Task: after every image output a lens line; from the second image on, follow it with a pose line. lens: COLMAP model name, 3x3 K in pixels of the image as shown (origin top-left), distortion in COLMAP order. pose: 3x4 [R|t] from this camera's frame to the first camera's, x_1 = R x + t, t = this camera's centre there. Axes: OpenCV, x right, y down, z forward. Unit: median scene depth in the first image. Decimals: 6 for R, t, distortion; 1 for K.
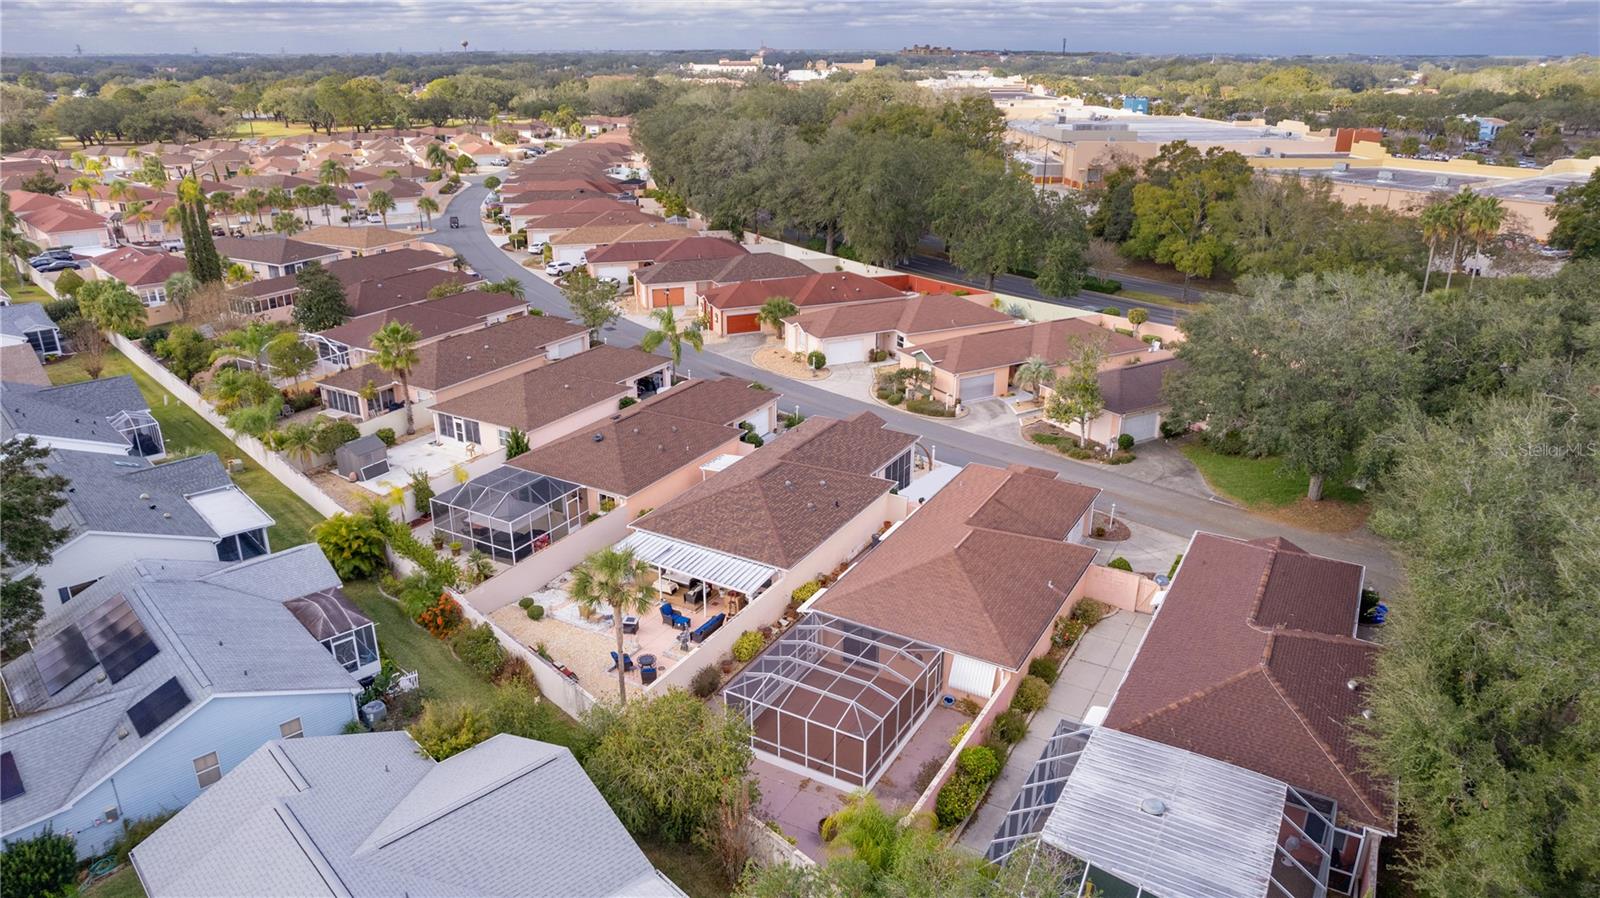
lens RADIAL K [[1030.7, 0, 800.0], [0, 1030.7, 449.0], [0, 0, 1]] dist [-0.078374, 0.068997]
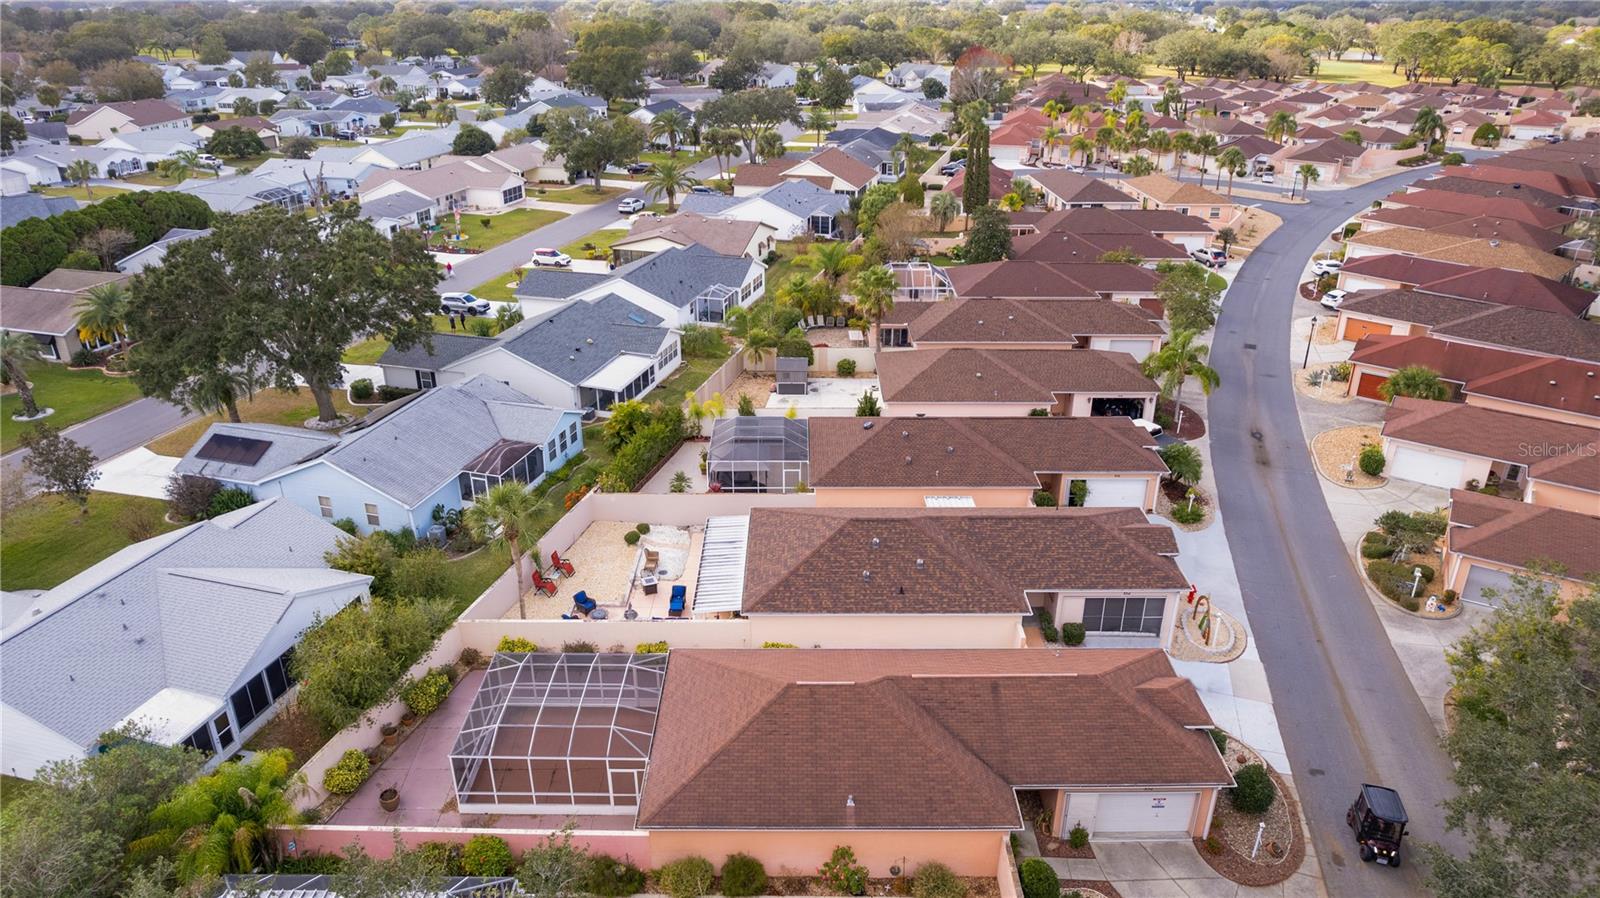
lens RADIAL K [[1030.7, 0, 800.0], [0, 1030.7, 449.0], [0, 0, 1]] dist [-0.078374, 0.068997]
pose [[0.494288, 0.355875, -0.793116, 0.412919], [-0.310951, 0.924379, 0.220981, -0.139669], [0.811781, 0.137391, 0.567569, 0.317604]]
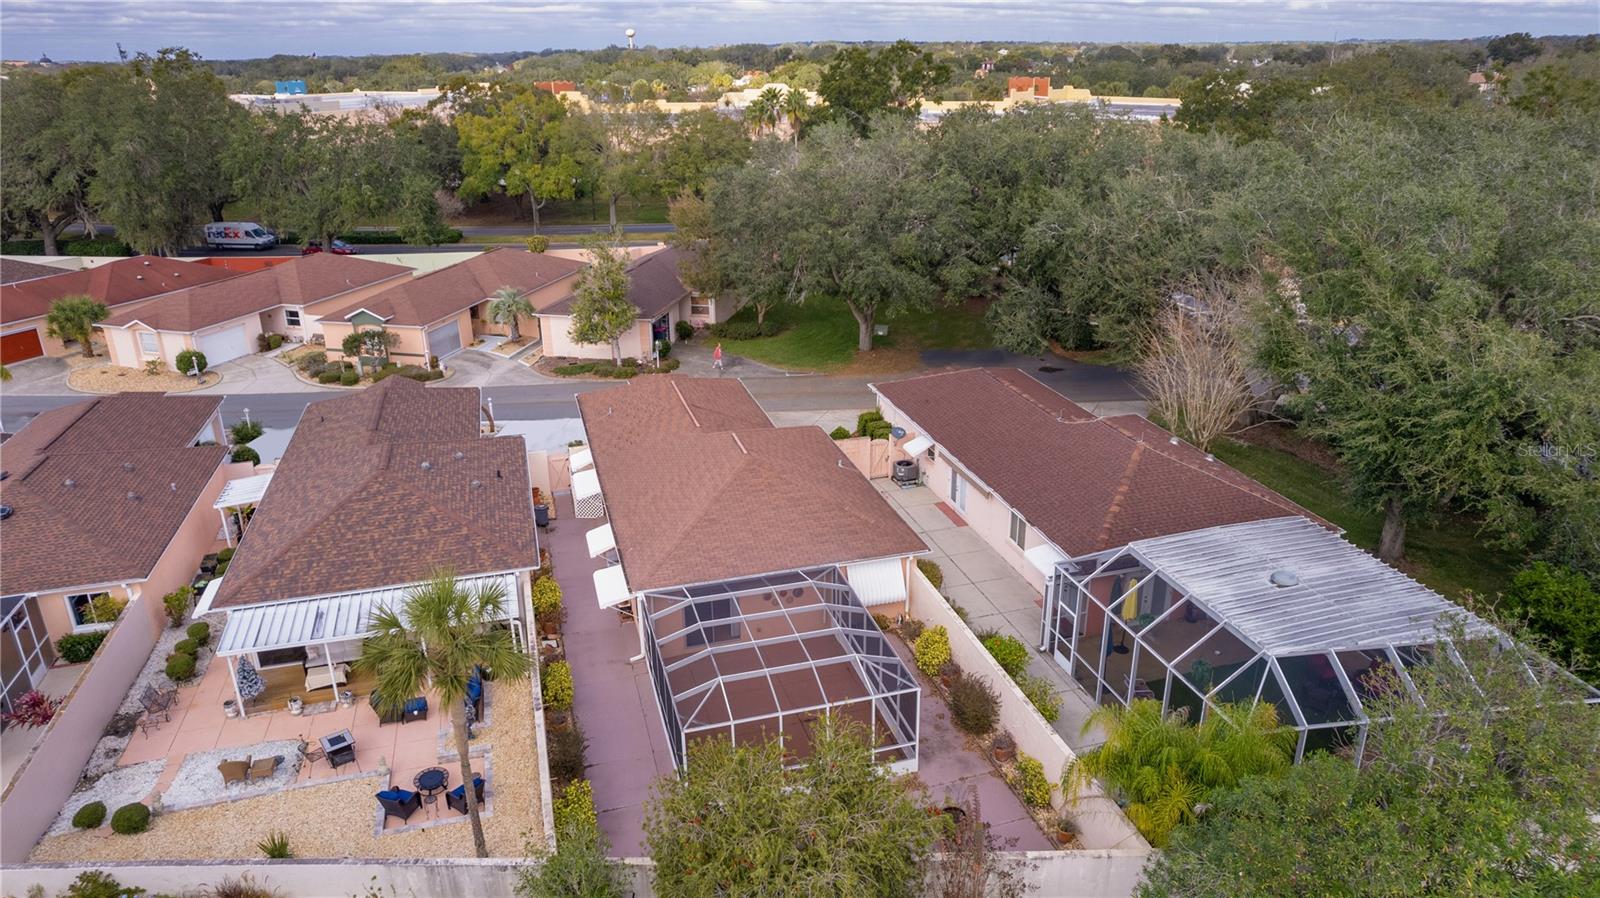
lens RADIAL K [[1030.7, 0, 800.0], [0, 1030.7, 449.0], [0, 0, 1]] dist [-0.078374, 0.068997]
pose [[0.692309, -0.273317, 0.667837, -0.194019], [0.276379, 0.955353, 0.104478, 0.014639], [-0.666575, 0.112245, 0.736938, 0.242081]]
